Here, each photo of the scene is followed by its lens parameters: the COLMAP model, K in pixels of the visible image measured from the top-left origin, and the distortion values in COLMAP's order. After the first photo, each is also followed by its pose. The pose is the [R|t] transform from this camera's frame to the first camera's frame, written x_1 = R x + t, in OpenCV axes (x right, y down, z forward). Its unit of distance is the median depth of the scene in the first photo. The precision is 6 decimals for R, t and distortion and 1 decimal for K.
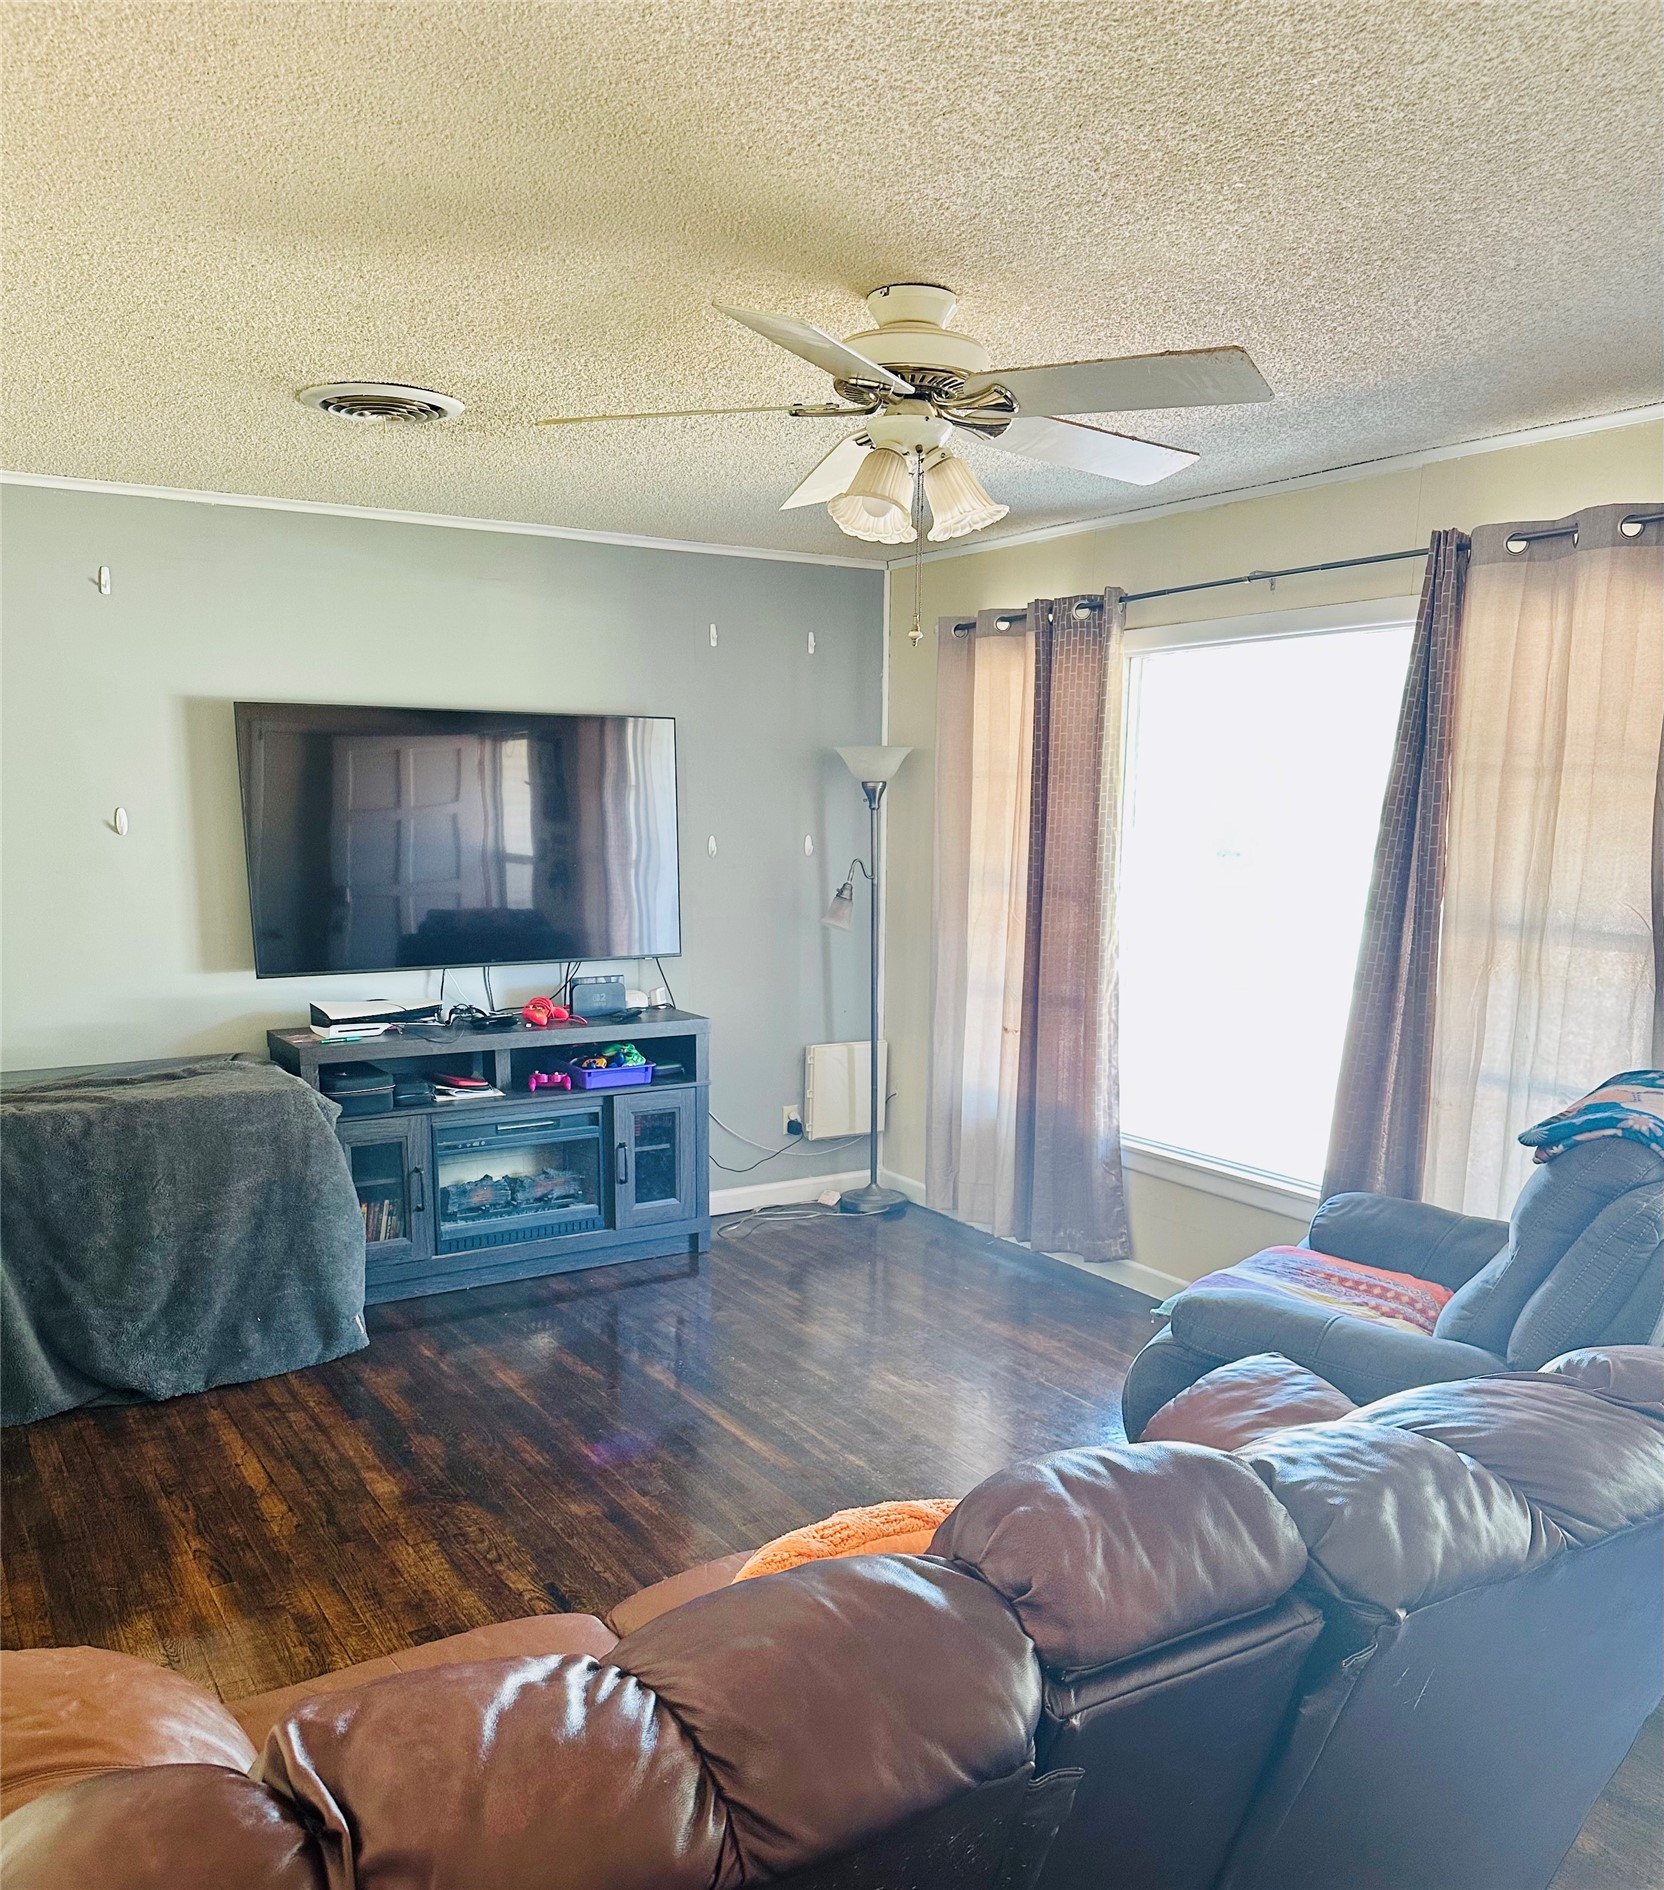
lens RADIAL K [[1530.1, 0, 830.1], [0, 1530.1, 1120.3], [0, 0, 1]] dist [0.114185, -0.238207]
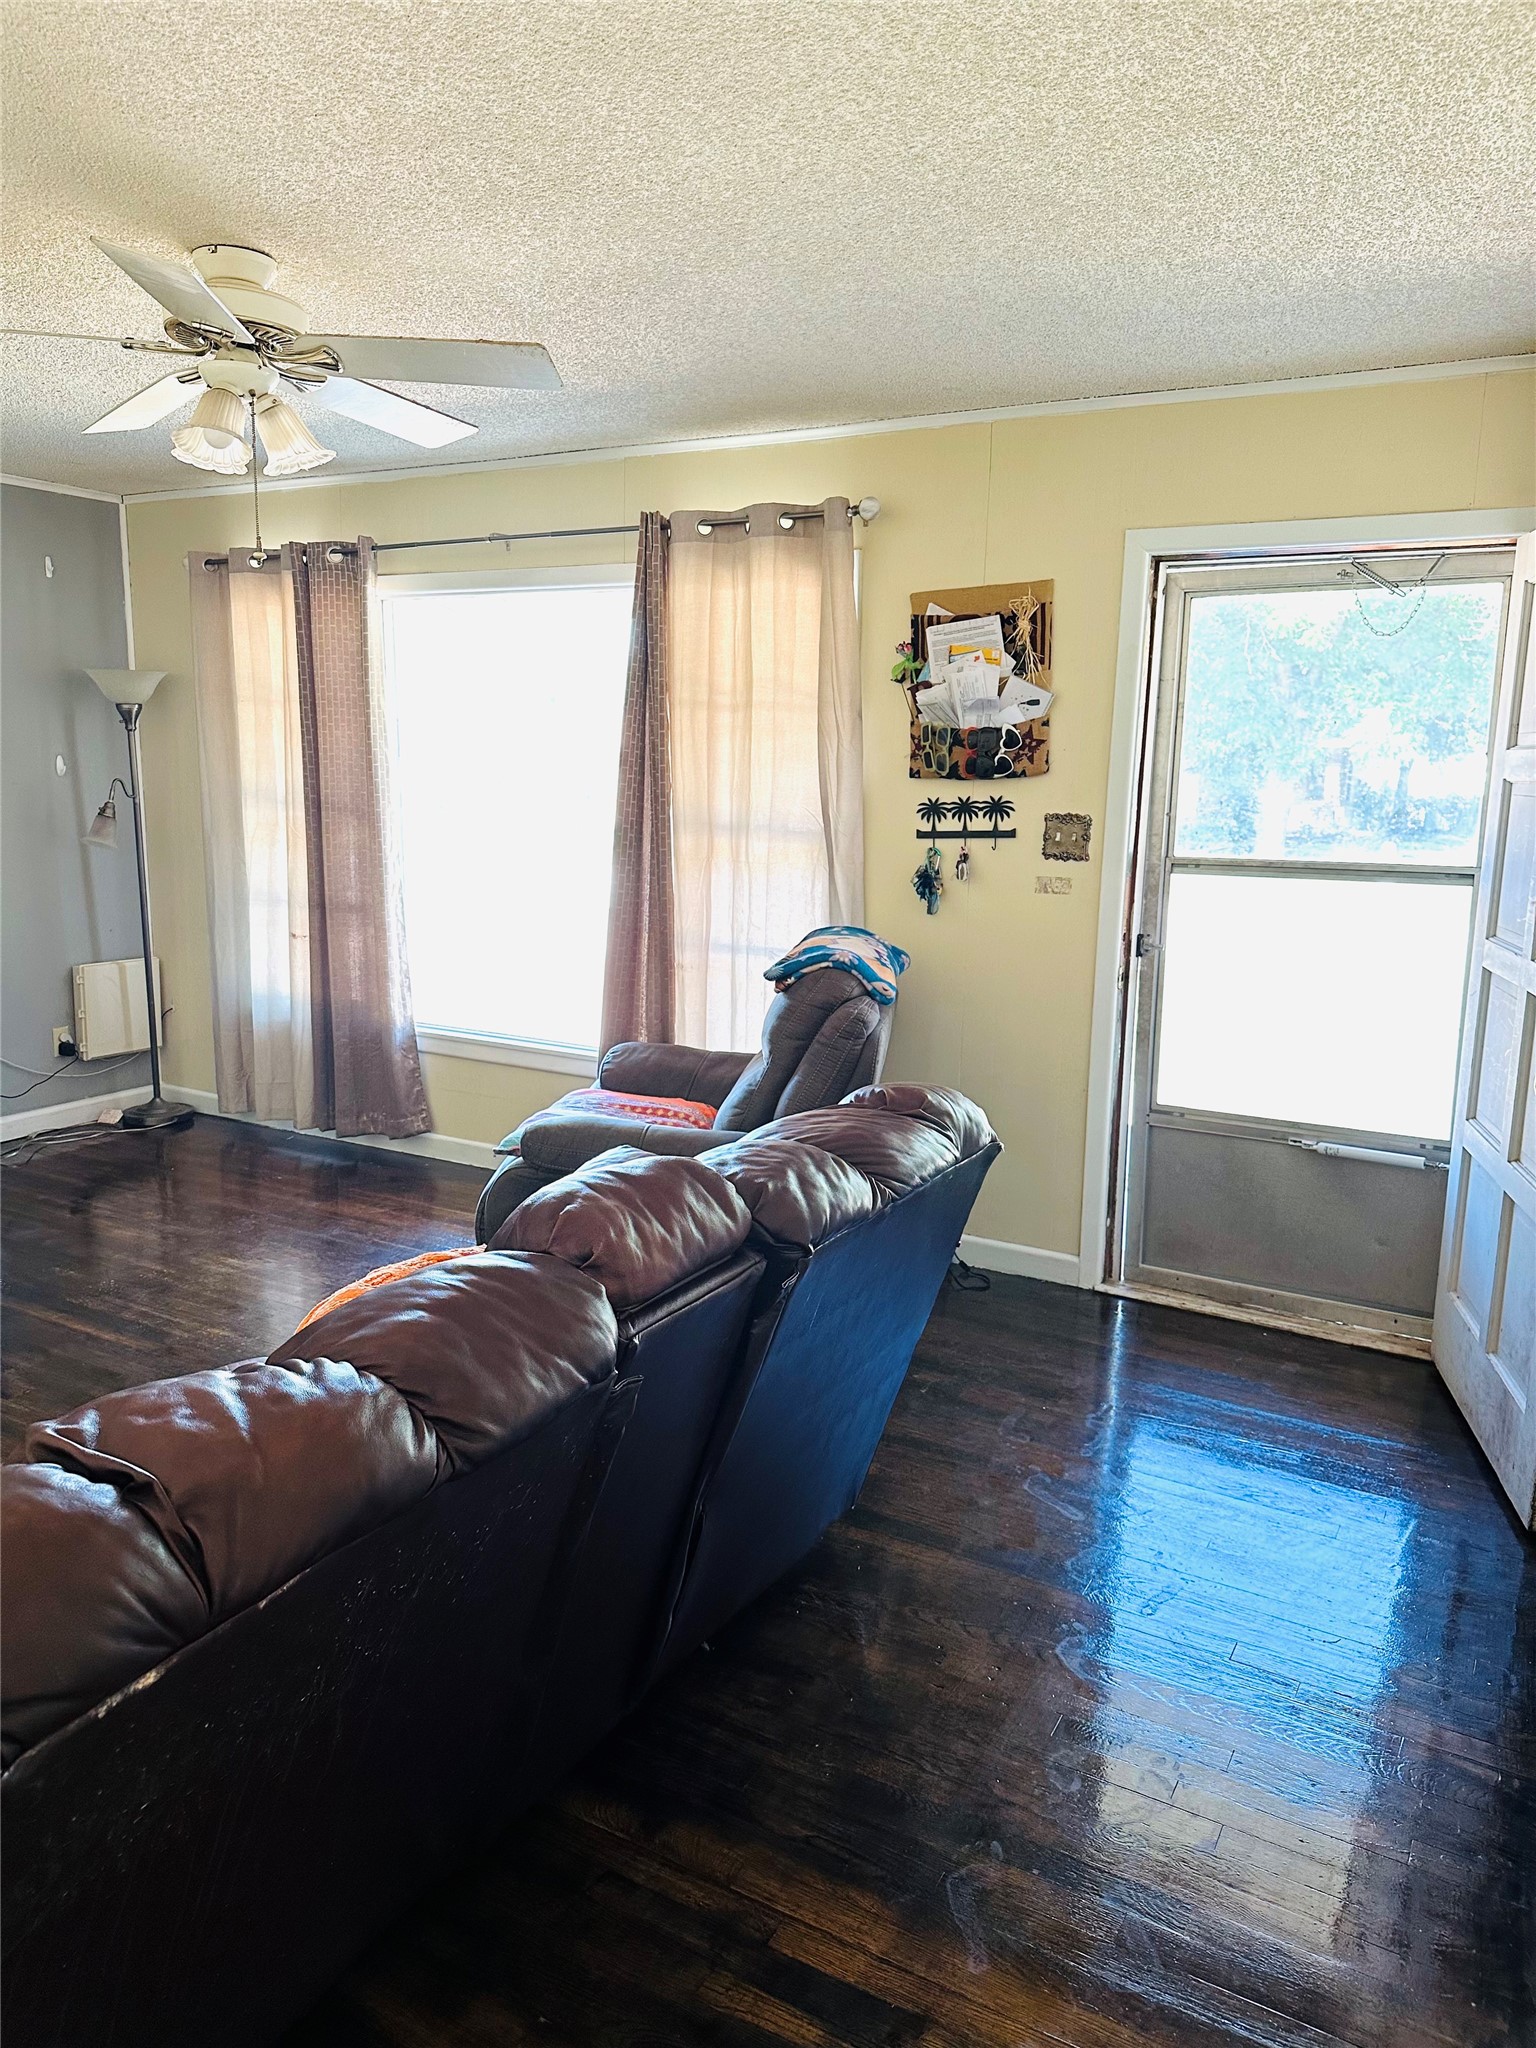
lens RADIAL K [[1413.9, 0, 768.0], [0, 1413.9, 1024.0], [0, 0, 1]] dist [0.138606, -0.232399]
pose [[0.876253, -0.078782, 0.475366, -0.108077], [0.087164, 0.996184, 0.004425, 0.038048], [-0.473901, 0.037557, 0.879777, -0.060684]]
